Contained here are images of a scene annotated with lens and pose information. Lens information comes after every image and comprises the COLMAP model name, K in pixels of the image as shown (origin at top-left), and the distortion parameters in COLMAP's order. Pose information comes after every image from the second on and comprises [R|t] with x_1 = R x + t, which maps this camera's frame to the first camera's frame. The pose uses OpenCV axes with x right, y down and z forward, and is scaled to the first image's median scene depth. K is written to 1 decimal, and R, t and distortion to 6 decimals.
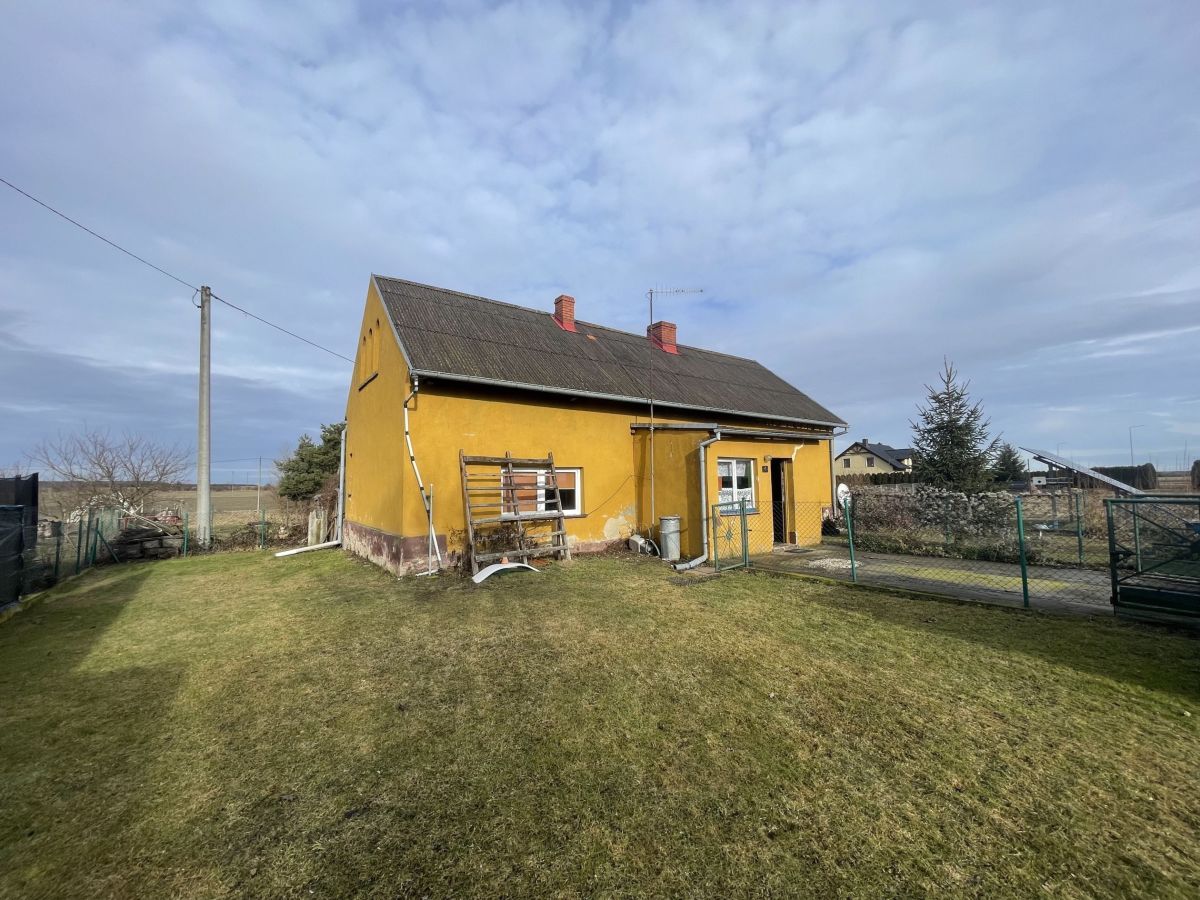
lens RADIAL K [[479.7, 0, 596.8], [0, 479.7, 452.6], [0, 0, 1]] dist [-0.001713, -0.000433]
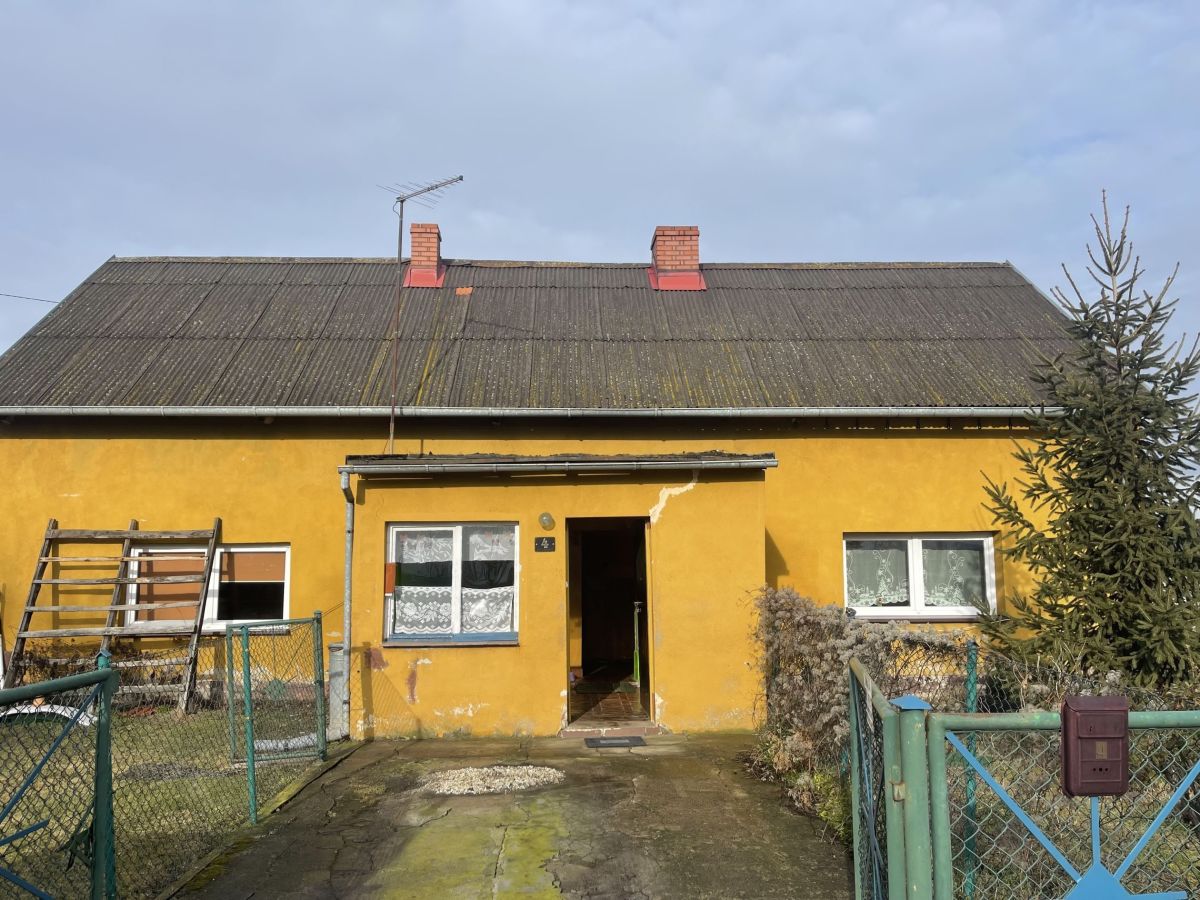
lens RADIAL K [[906.8, 0, 600.0], [0, 906.8, 450.0], [0, 0, 1]] dist [0.029301, -0.003802]
pose [[0.838288, -0.059384, -0.541983, 1.042347], [0.034724, 0.997848, -0.055624, -0.005779], [0.544120, 0.027809, 0.838546, 0.391343]]
